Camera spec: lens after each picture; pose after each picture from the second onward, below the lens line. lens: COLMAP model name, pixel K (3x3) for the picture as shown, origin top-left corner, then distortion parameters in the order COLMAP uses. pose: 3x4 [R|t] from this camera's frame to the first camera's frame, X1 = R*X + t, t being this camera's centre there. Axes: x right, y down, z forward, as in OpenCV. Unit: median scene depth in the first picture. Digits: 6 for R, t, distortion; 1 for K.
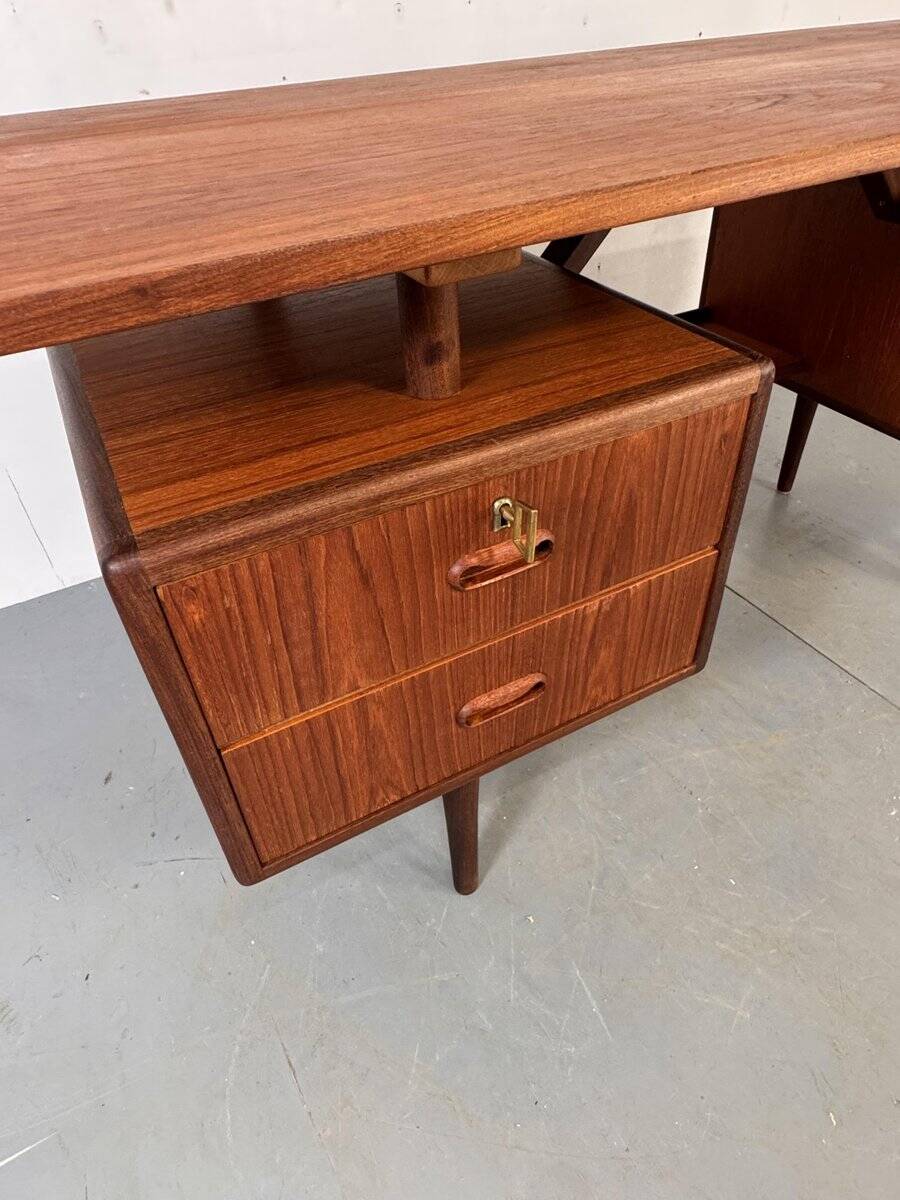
lens RADIAL K [[741.7, 0, 449.3], [0, 741.7, 580.3], [0, 0, 1]] dist [-0.010688, 0.004151]
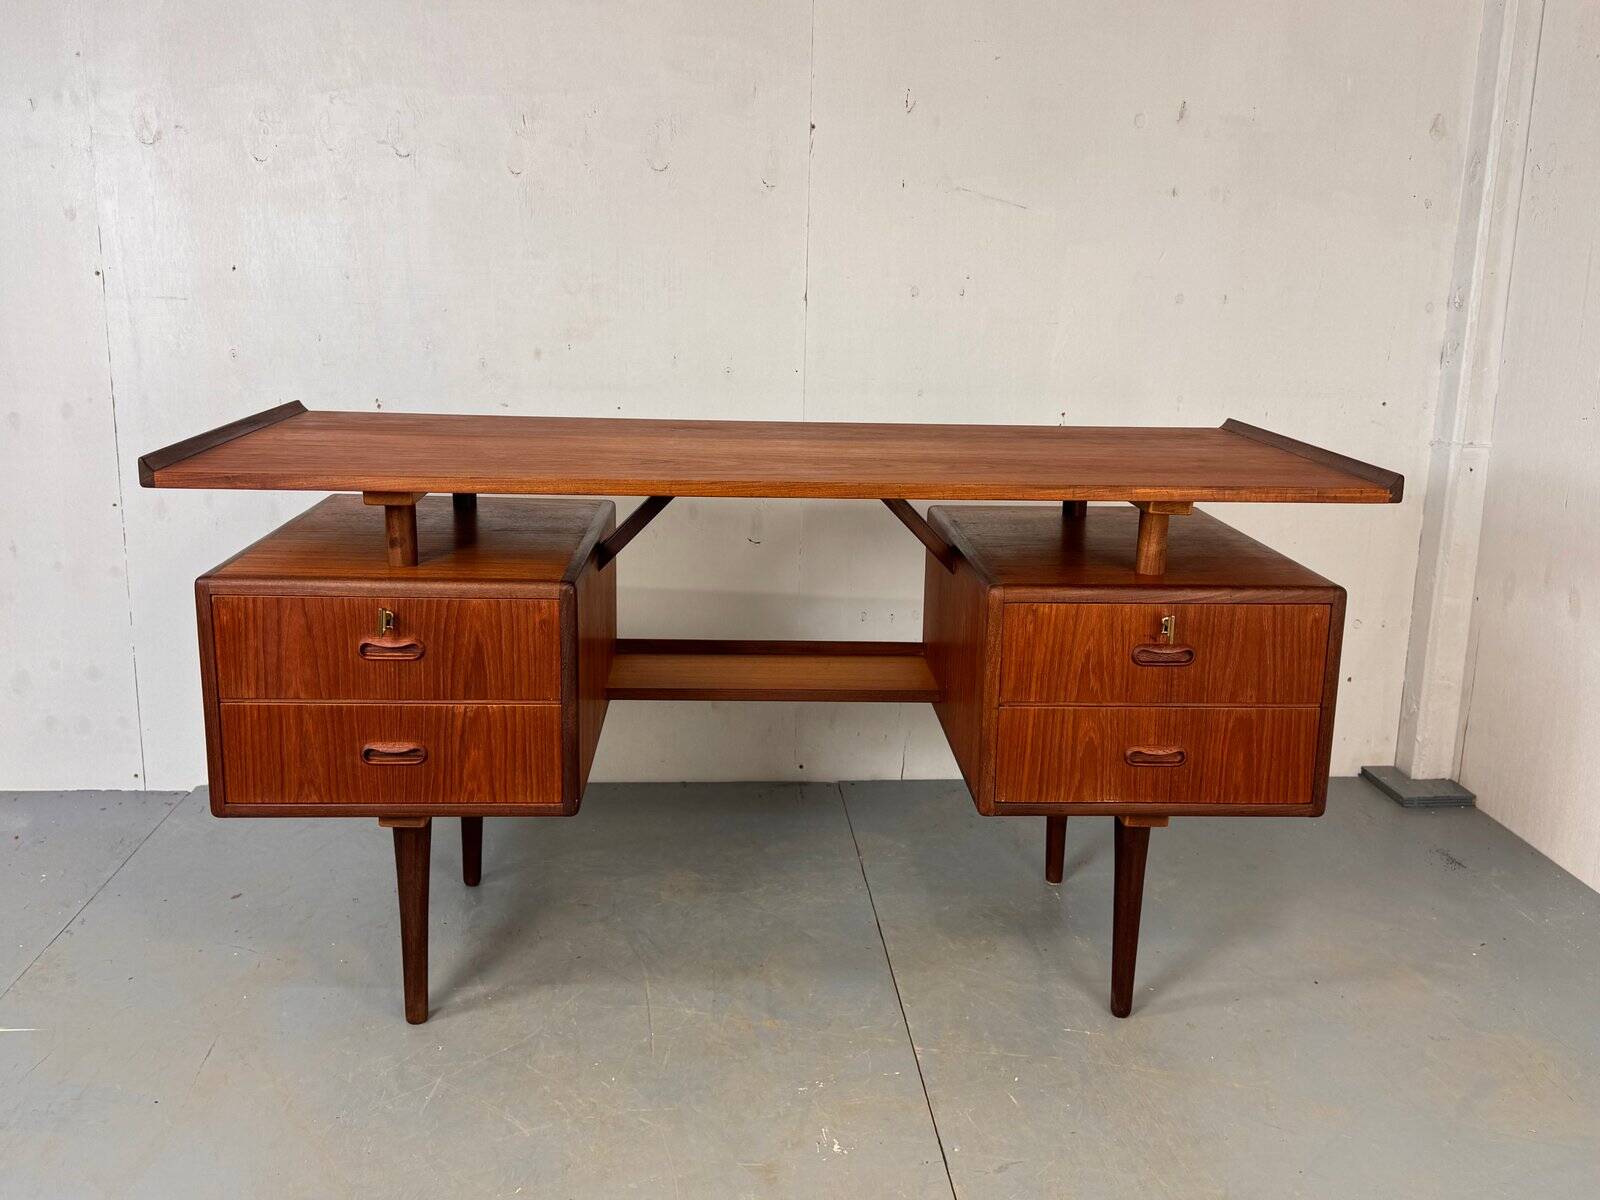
lens RADIAL K [[1439.4, 0, 812.7], [0, 1439.4, 587.8], [0, 0, 1]] dist [0.127837, -0.222435]
pose [[0.906925, 0.164393, -0.387895, 2.240139], [-0.314911, 0.876145, -0.364966, 0.772587], [0.279854, 0.453149, 0.846367, -1.720954]]
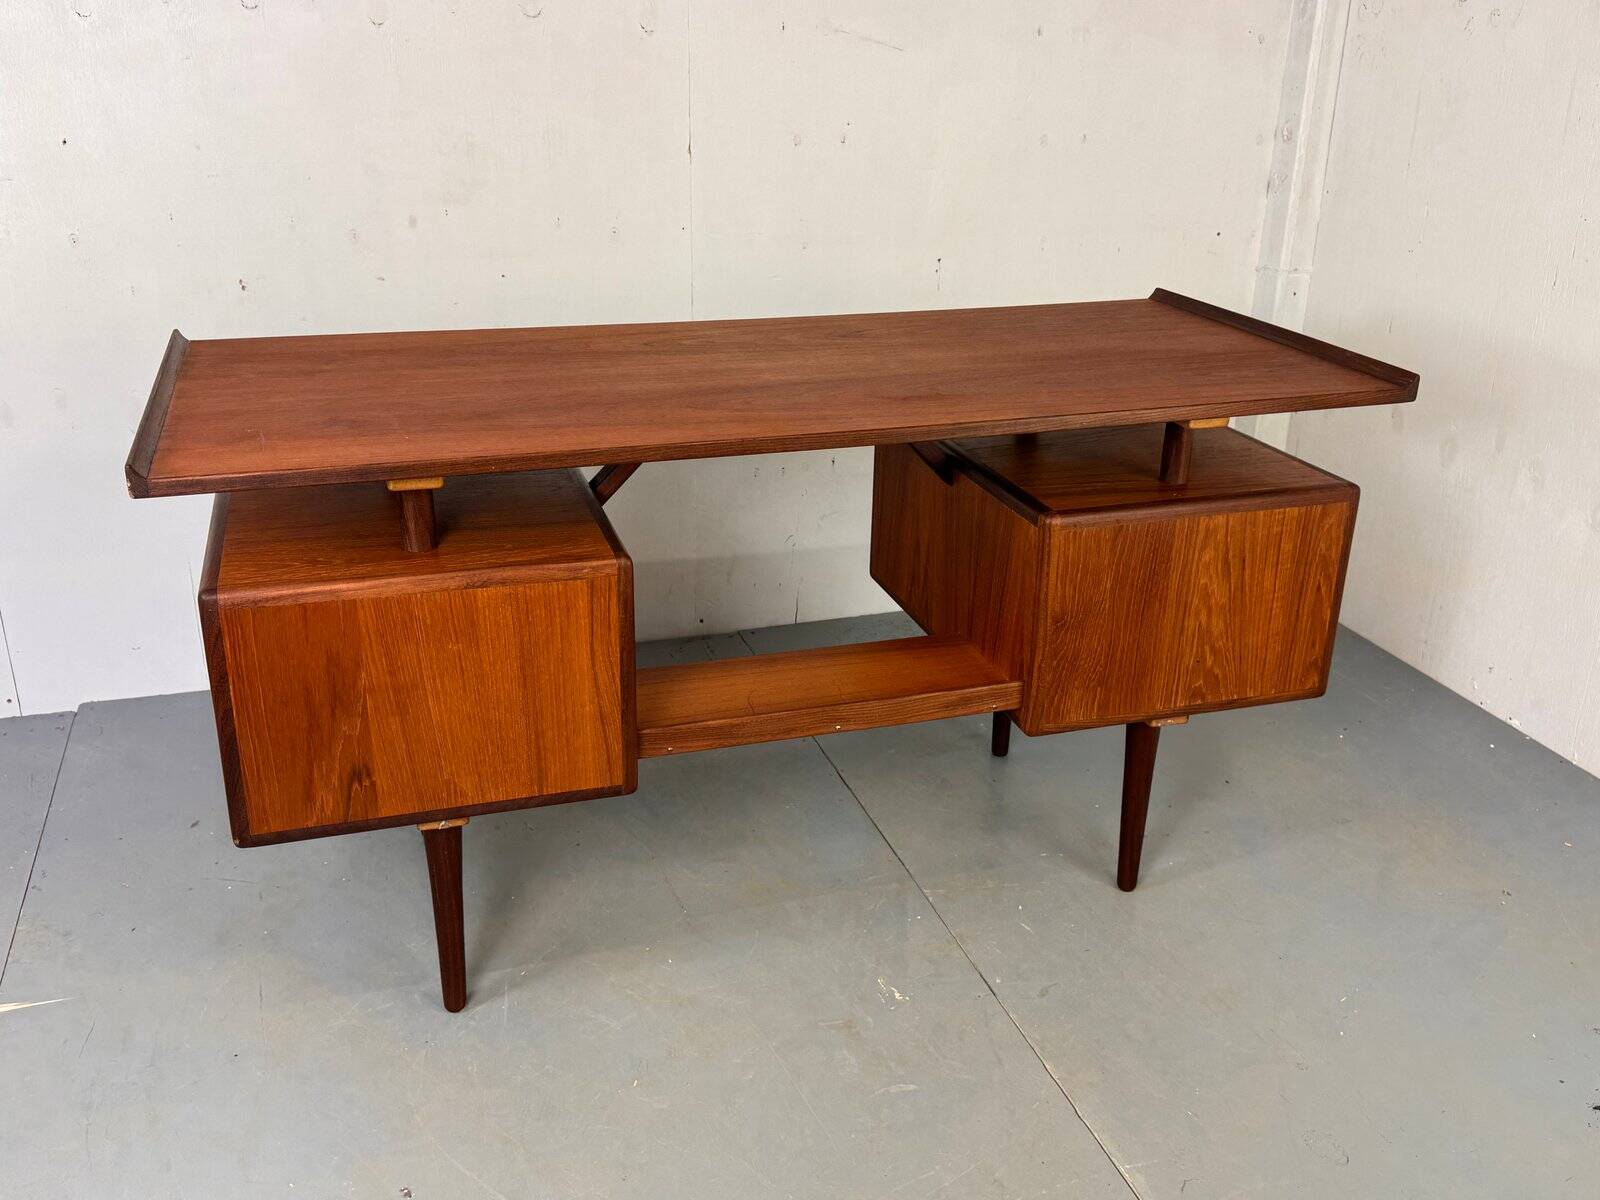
lens RADIAL K [[1439.4, 0, 796.7], [0, 1439.4, 601.5], [0, 0, 1]] dist [0.127837, -0.222435]
pose [[0.978592, 0.137660, -0.152992, 1.398633], [-0.174444, 0.949259, -0.261680, 0.719725], [0.109207, 0.282767, 0.952952, -2.137096]]
